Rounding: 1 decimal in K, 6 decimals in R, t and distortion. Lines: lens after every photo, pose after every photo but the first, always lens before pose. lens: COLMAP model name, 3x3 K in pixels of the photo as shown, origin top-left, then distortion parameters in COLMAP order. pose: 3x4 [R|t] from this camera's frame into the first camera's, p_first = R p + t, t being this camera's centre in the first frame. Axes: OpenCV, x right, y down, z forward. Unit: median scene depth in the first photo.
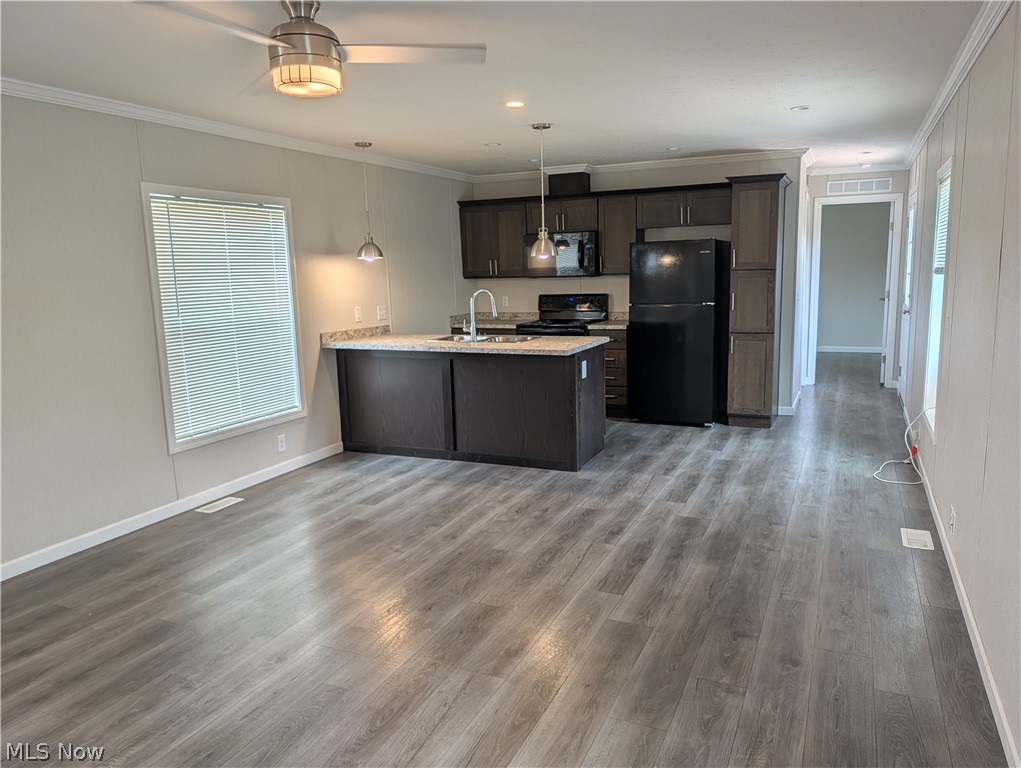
lens RADIAL K [[746.8, 0, 510.5], [0, 746.8, 384.0], [0, 0, 1]] dist [0.081498, -0.003546]
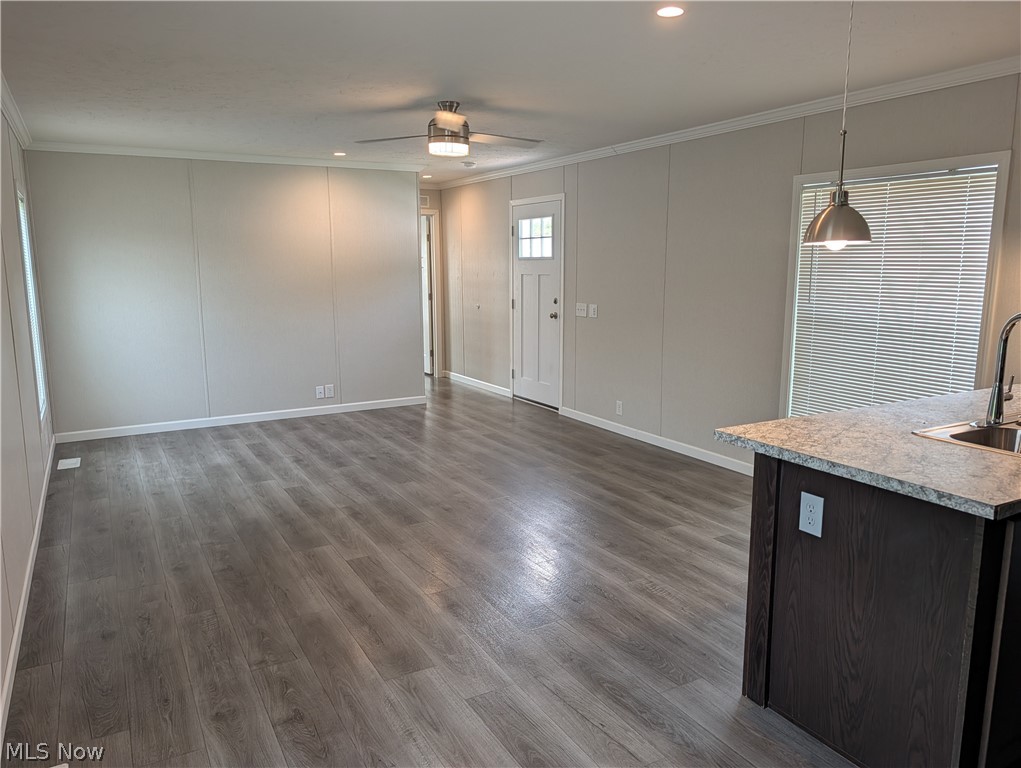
lens RADIAL K [[728.7, 0, 510.5], [0, 728.7, 384.0], [0, 0, 1]] dist [0.049279, 0.001051]
pose [[-0.586339, 0.163179, -0.793460, 0.547762], [-0.109347, 0.954593, 0.277120, -0.197979], [0.802652, 0.249248, -0.541872, 1.141097]]
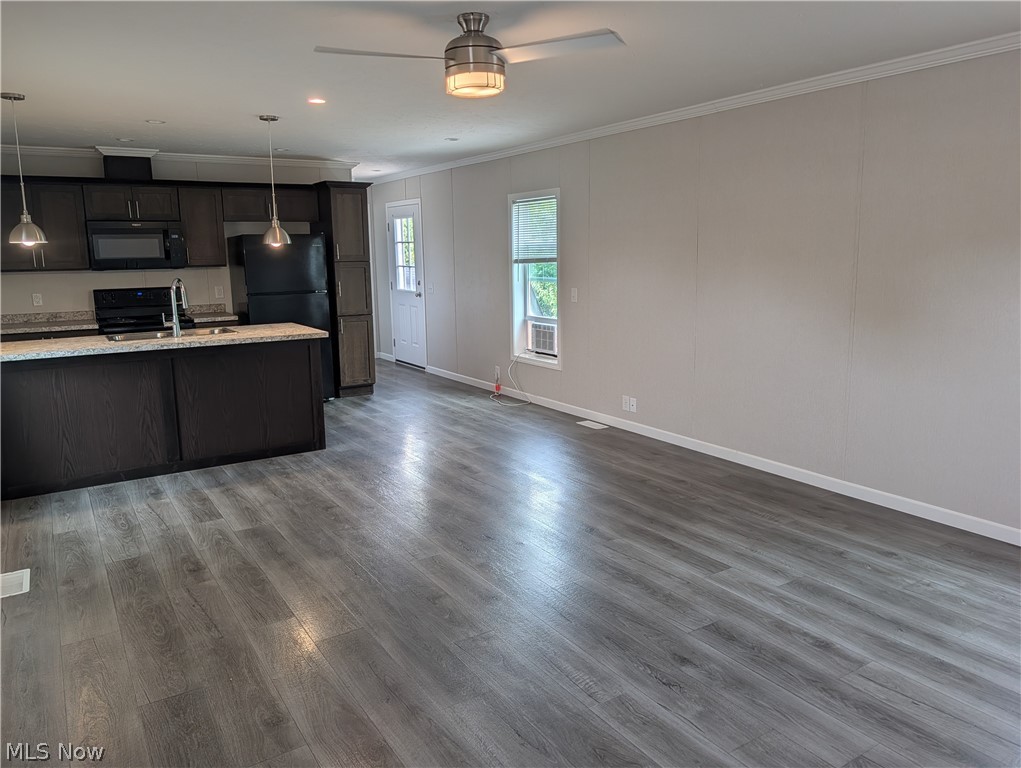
lens RADIAL K [[757.0, 0, 508.2], [0, 757.0, 364.2], [0, 0, 1]] dist [0.032231, -0.000945]
pose [[0.548707, -0.107594, 0.829062, -0.674286], [0.134279, 0.990151, 0.039628, -0.008363], [-0.825160, 0.089581, 0.557751, 0.189872]]
